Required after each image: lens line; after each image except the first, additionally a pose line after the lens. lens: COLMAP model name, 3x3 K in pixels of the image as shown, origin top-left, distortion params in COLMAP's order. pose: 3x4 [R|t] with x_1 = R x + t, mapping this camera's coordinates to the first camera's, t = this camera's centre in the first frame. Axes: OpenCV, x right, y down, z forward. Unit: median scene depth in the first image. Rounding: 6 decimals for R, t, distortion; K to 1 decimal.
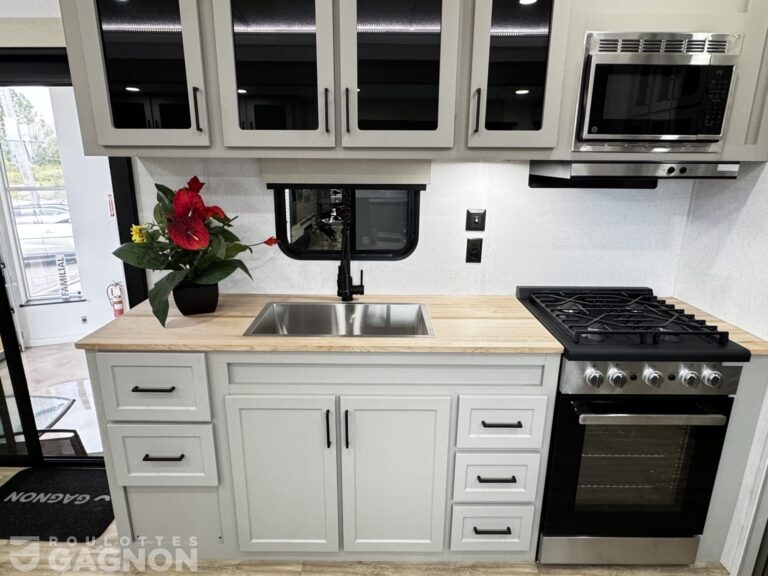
lens RADIAL K [[464.1, 0, 373.5], [0, 464.1, 288.3], [0, 0, 1]] dist [-0.016781, 0.012501]
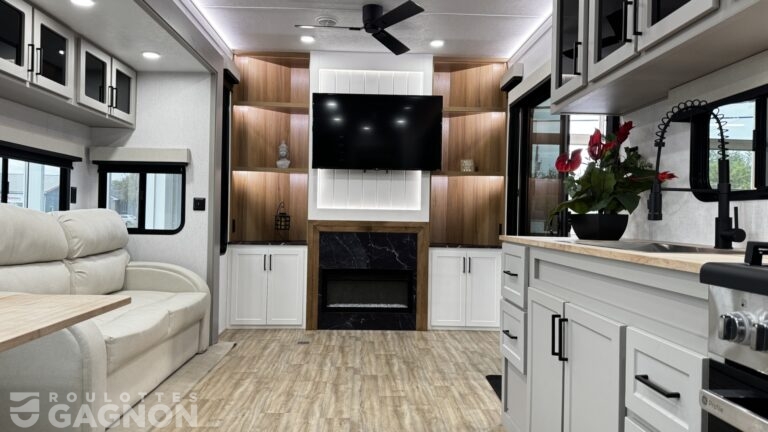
lens RADIAL K [[538.8, 0, 383.8], [0, 538.8, 218.3], [0, 0, 1]] dist [0.048886, -0.078646]
pose [[0.043345, -0.002092, -0.999058, 0.936531], [-0.290239, 0.956843, -0.014595, 0.177256], [0.955972, 0.290598, 0.040867, 0.497084]]
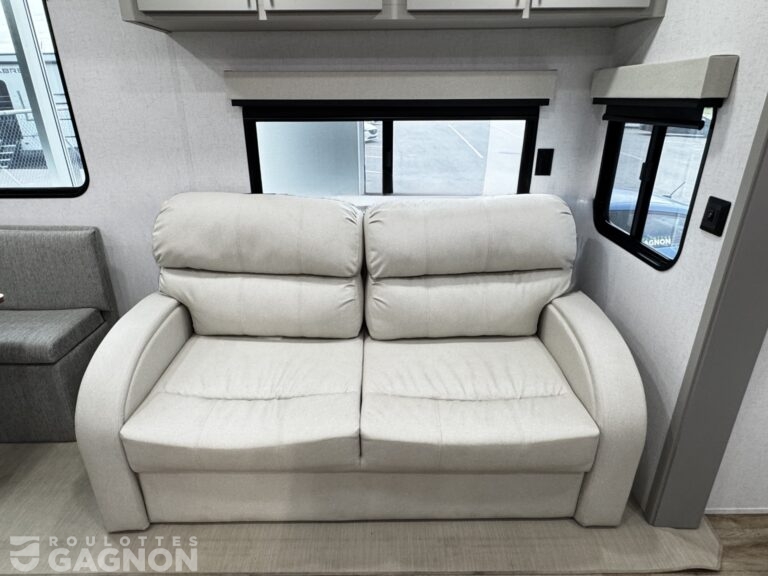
lens RADIAL K [[464.1, 0, 383.6], [0, 464.1, 290.7], [0, 0, 1]] dist [-0.016781, 0.012501]
pose [[-0.999987, 0.003904, -0.003221, -0.881873], [0.001058, 0.783595, 0.621271, -0.048701], [0.004950, 0.621260, -0.783589, 0.466007]]
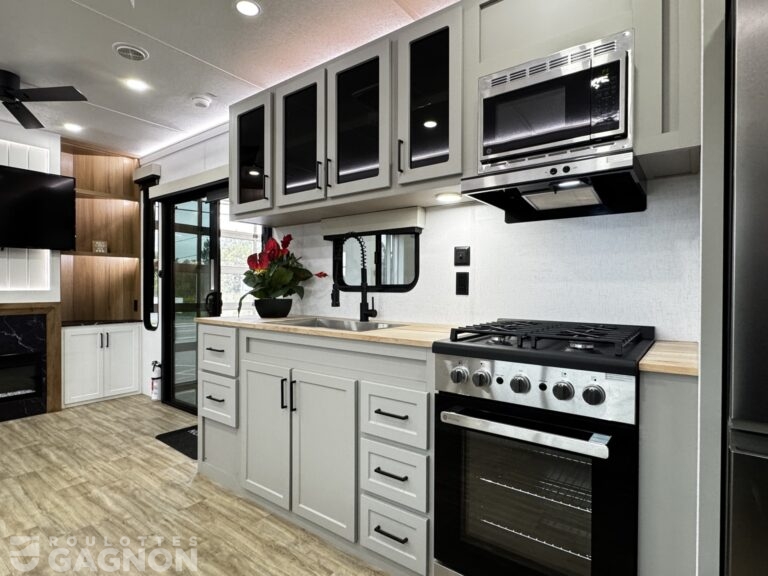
lens RADIAL K [[413.8, 0, 381.2], [0, 413.8, 289.4], [0, 0, 1]] dist [-0.003747, 0.002370]
pose [[0.797588, 0.002688, -0.603197, 0.779565], [-0.163235, 0.963640, -0.211546, 0.204479], [0.580696, 0.267189, 0.769026, 0.154541]]
